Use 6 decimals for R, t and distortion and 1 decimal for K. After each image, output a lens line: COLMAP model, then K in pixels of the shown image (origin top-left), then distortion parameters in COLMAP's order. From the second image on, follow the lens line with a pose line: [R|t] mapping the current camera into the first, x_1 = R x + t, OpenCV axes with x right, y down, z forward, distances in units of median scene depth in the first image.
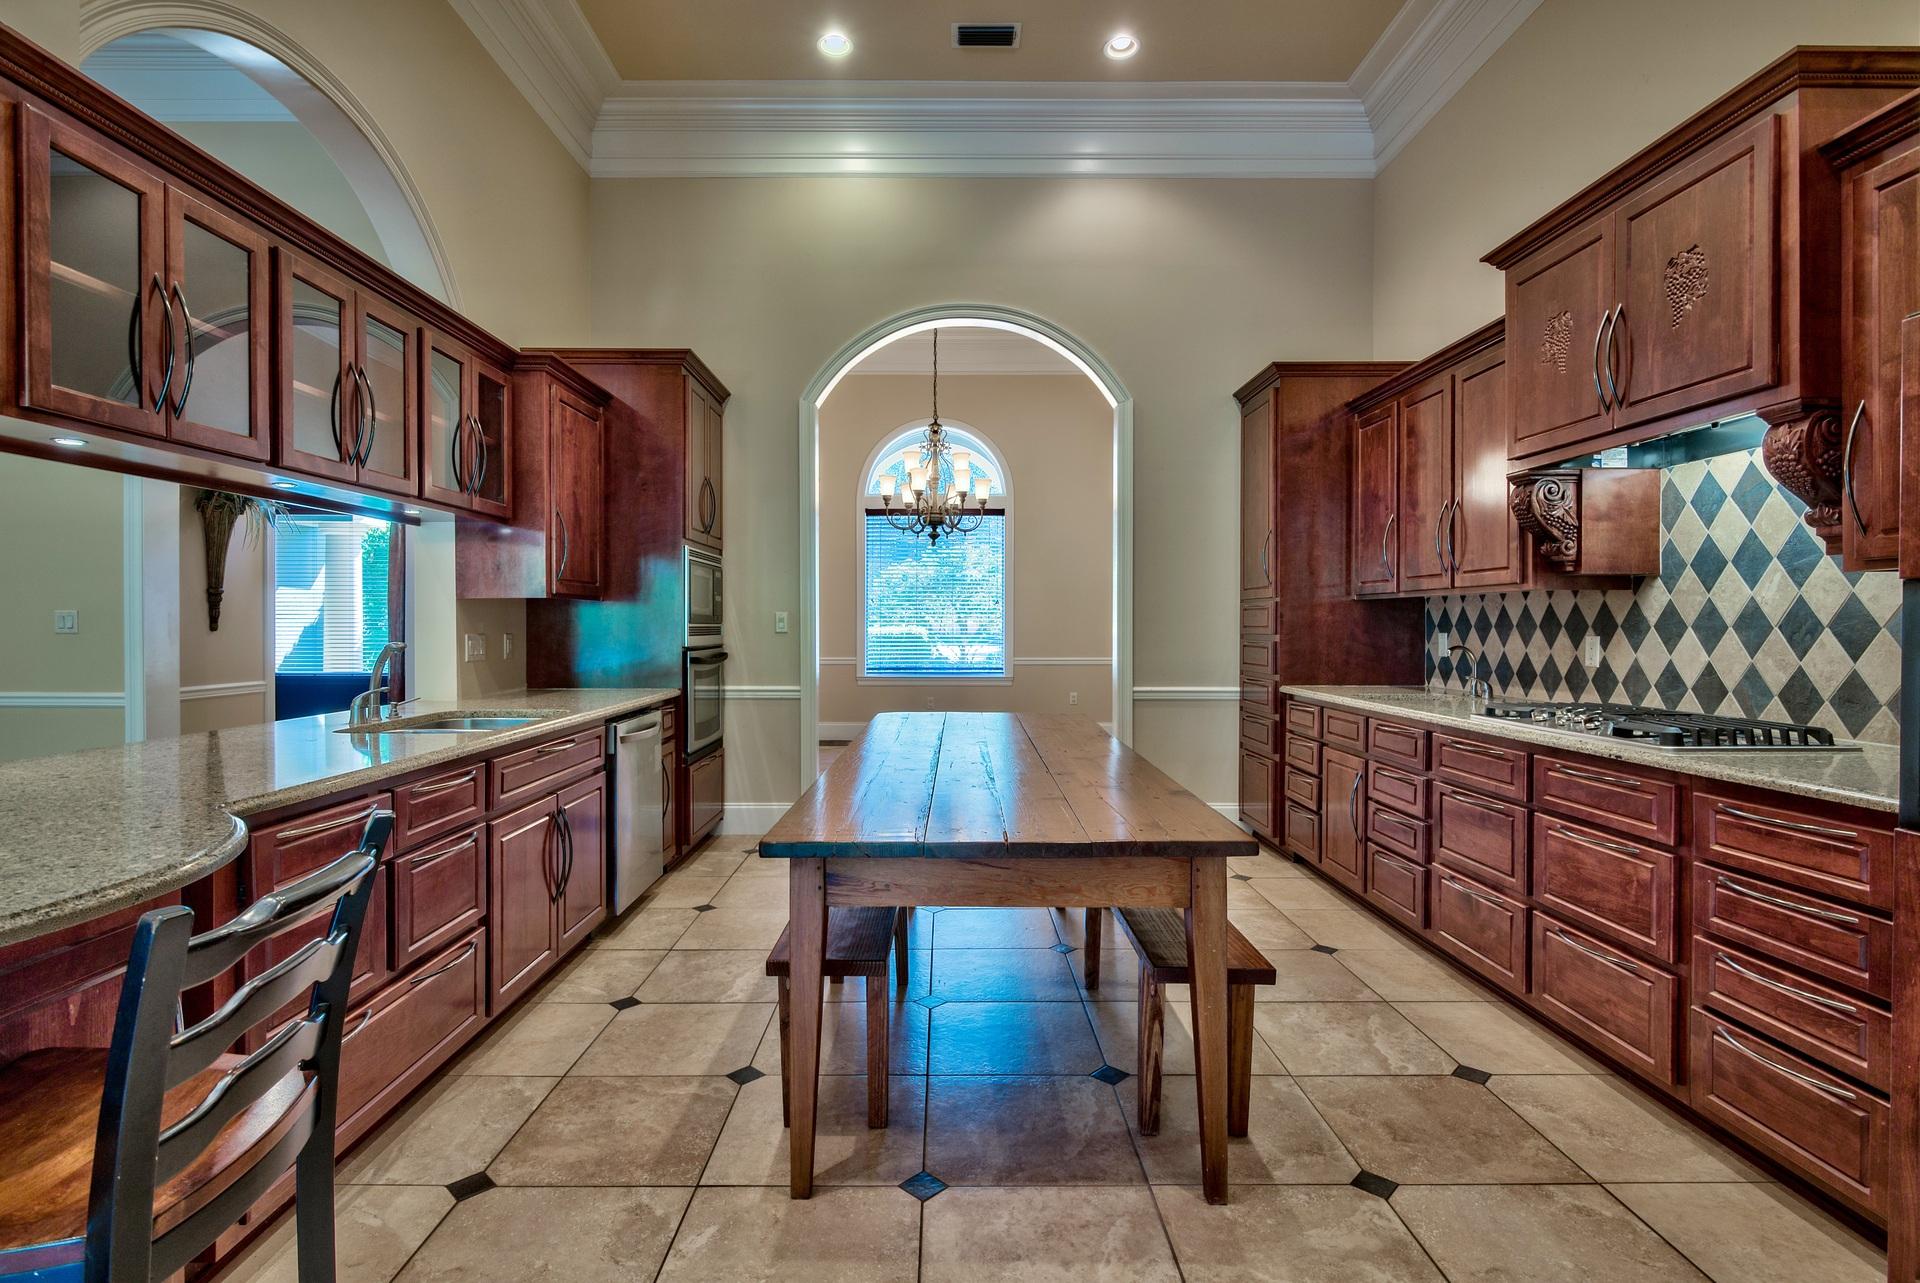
lens RADIAL K [[934.8, 0, 947.6], [0, 934.8, 629.3], [0, 0, 1]] dist [-0.008288, 0.003008]
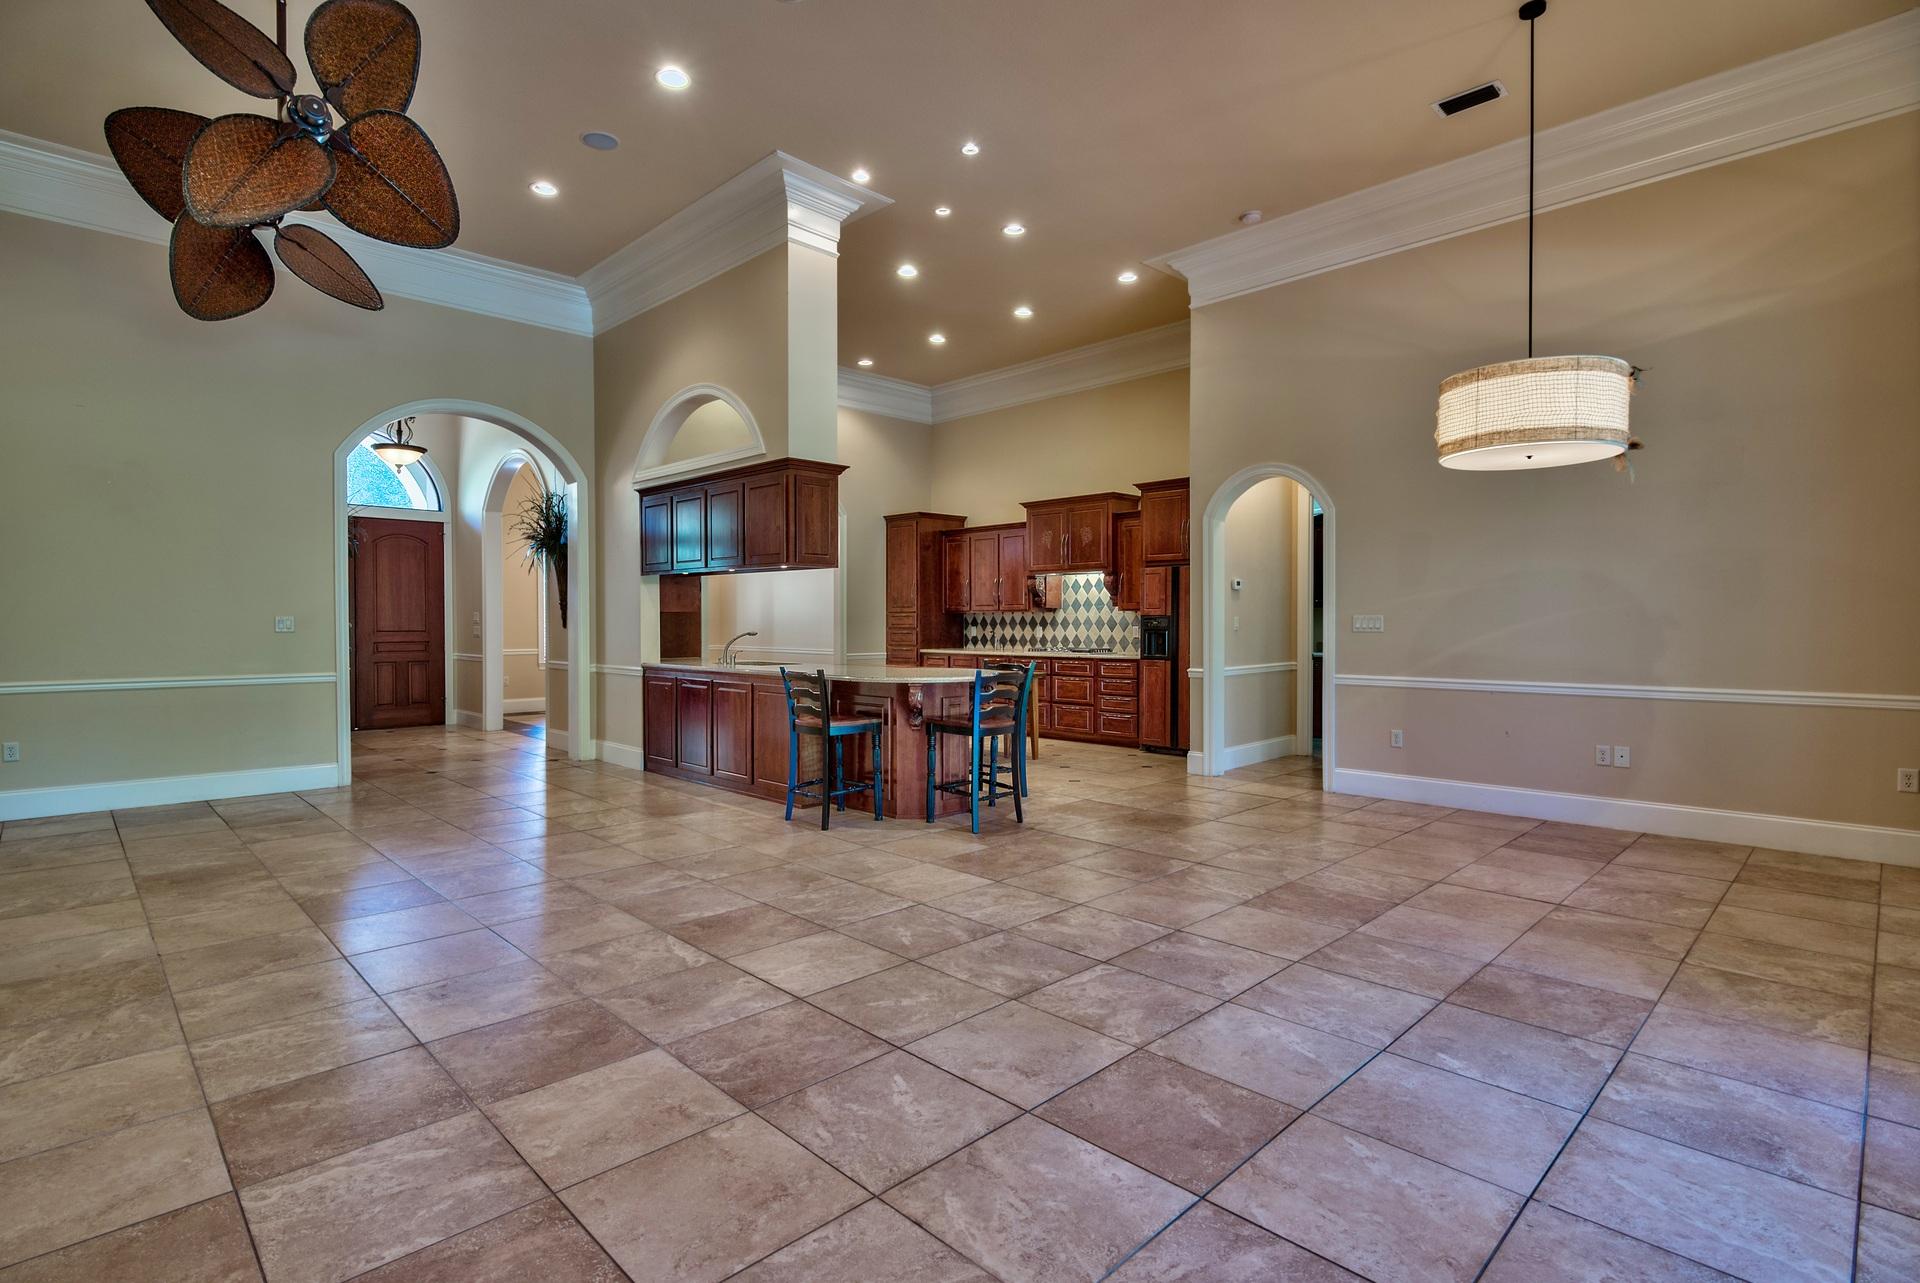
lens RADIAL K [[934.8, 0, 951.5], [0, 934.8, 636.8], [0, 0, 1]] dist [-0.008288, 0.003008]
pose [[0.714815, -0.013501, 0.699183, -1.489551], [0.006370, 0.999898, 0.012795, -0.001028], [-0.699285, -0.004692, 0.714828, -0.890366]]
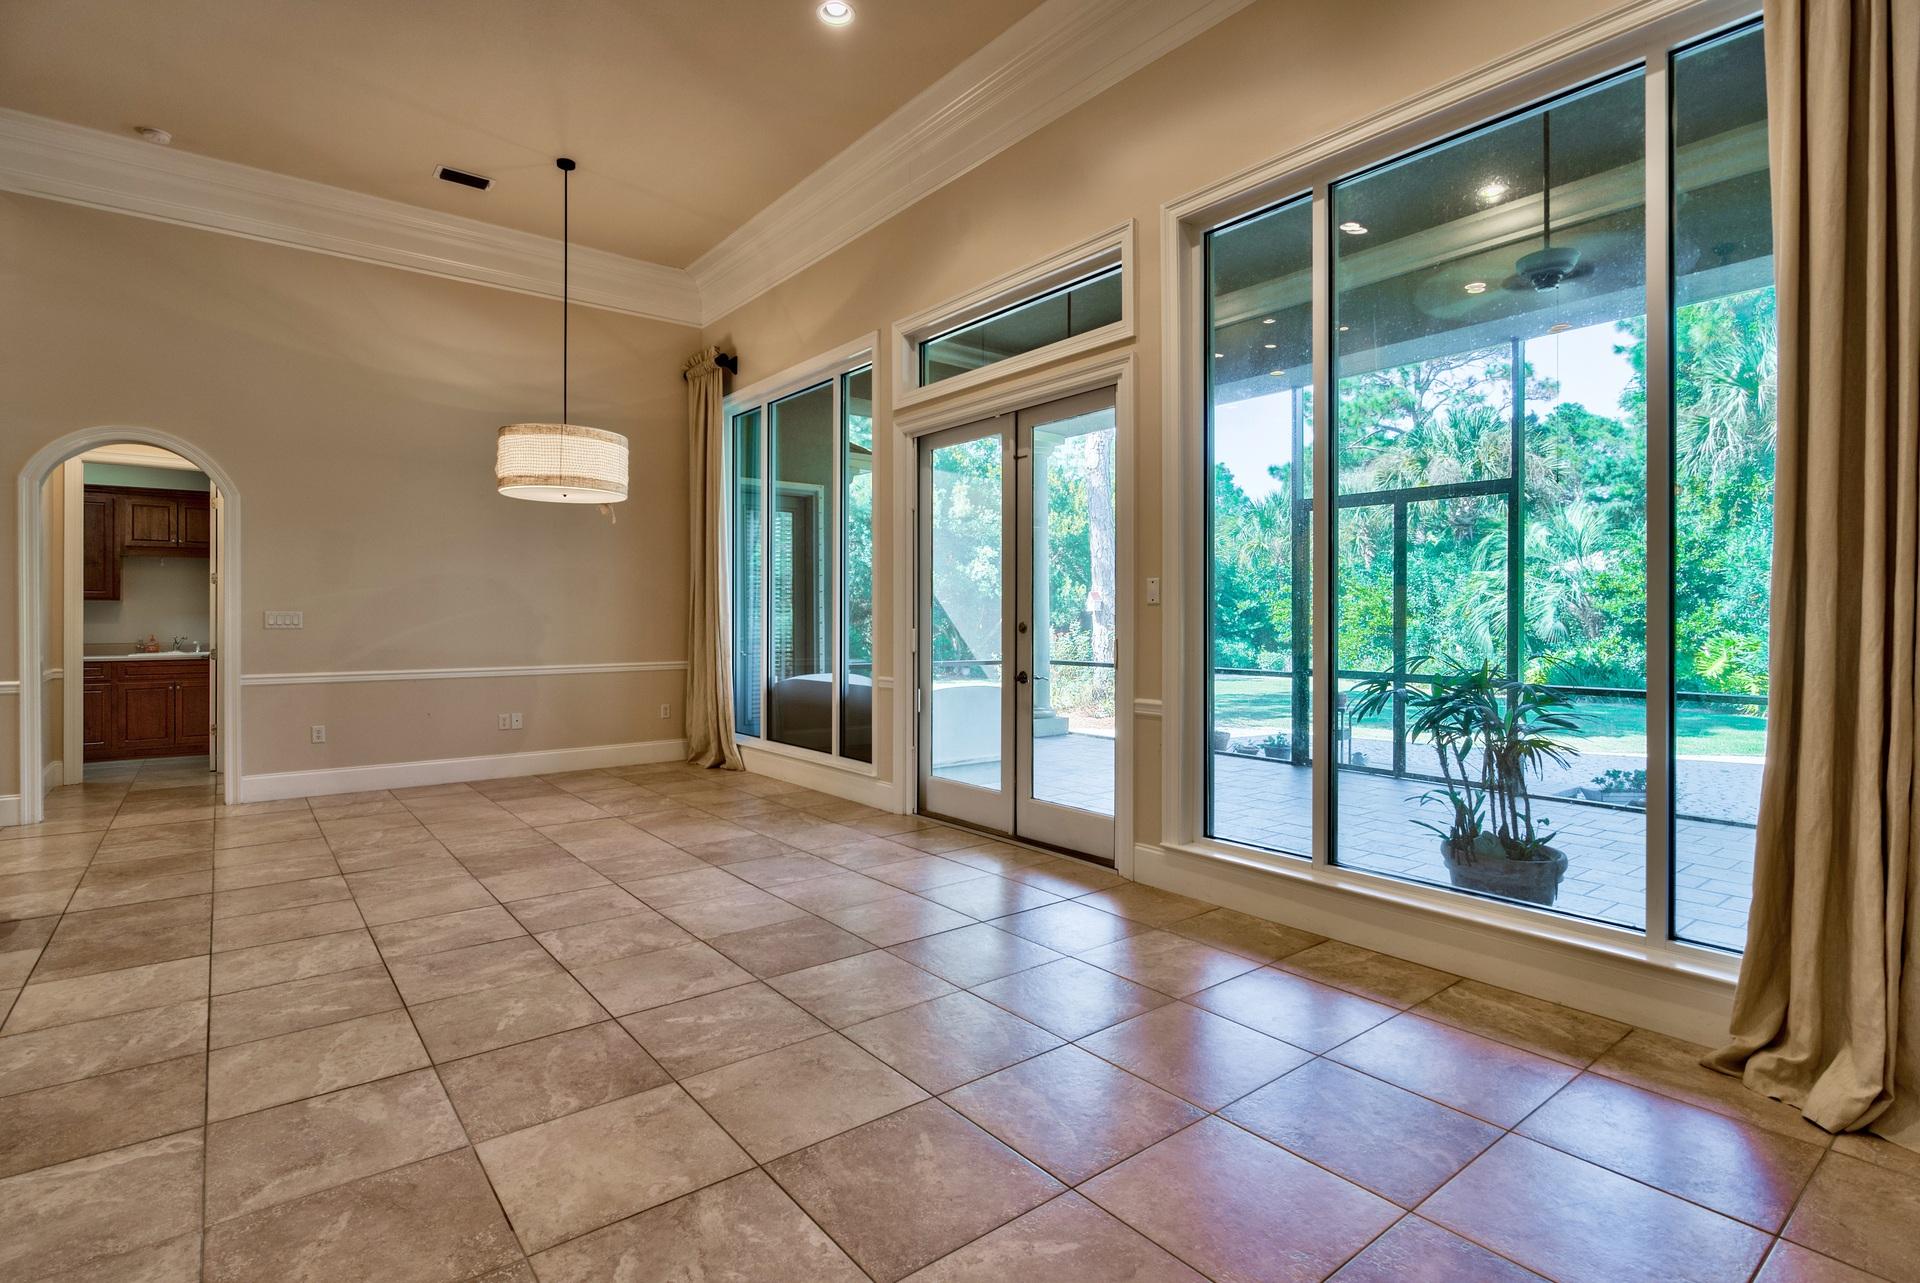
lens RADIAL K [[934.8, 0, 962.1], [0, 934.8, 625.0], [0, 0, 1]] dist [-0.008288, 0.003008]
pose [[-0.626472, -0.007515, 0.779408, -1.786799], [0.002584, 0.999928, 0.011717, -0.006311], [-0.779439, 0.009354, -0.626408, -0.112057]]
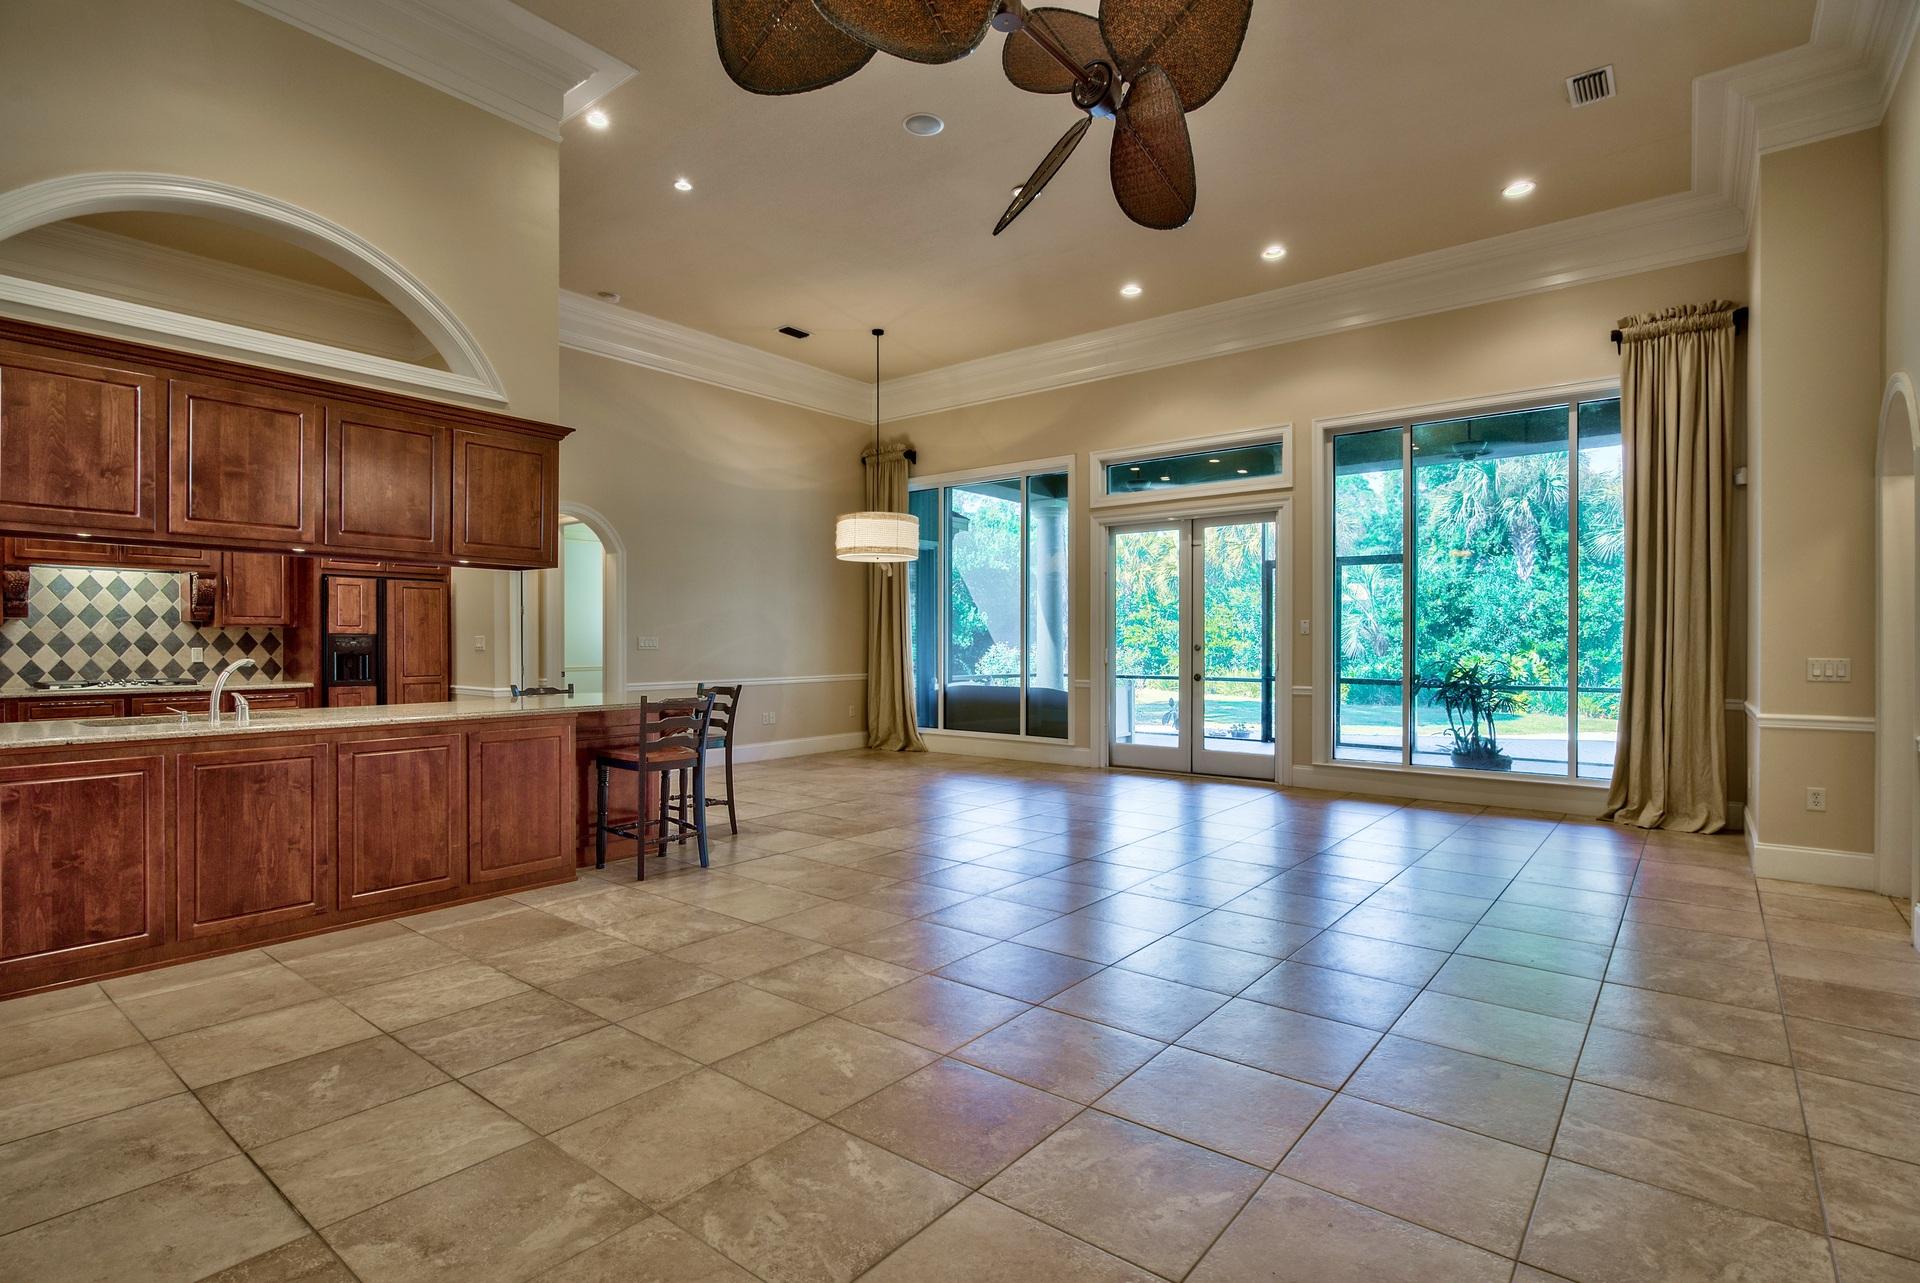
lens RADIAL K [[934.8, 0, 964.6], [0, 934.8, 651.7], [0, 0, 1]] dist [-0.008288, 0.003008]
pose [[-0.786612, -0.009299, 0.617378, -1.739150], [0.001107, 0.999864, 0.016470, -0.014224], [-0.617447, 0.013639, -0.786494, 1.081087]]
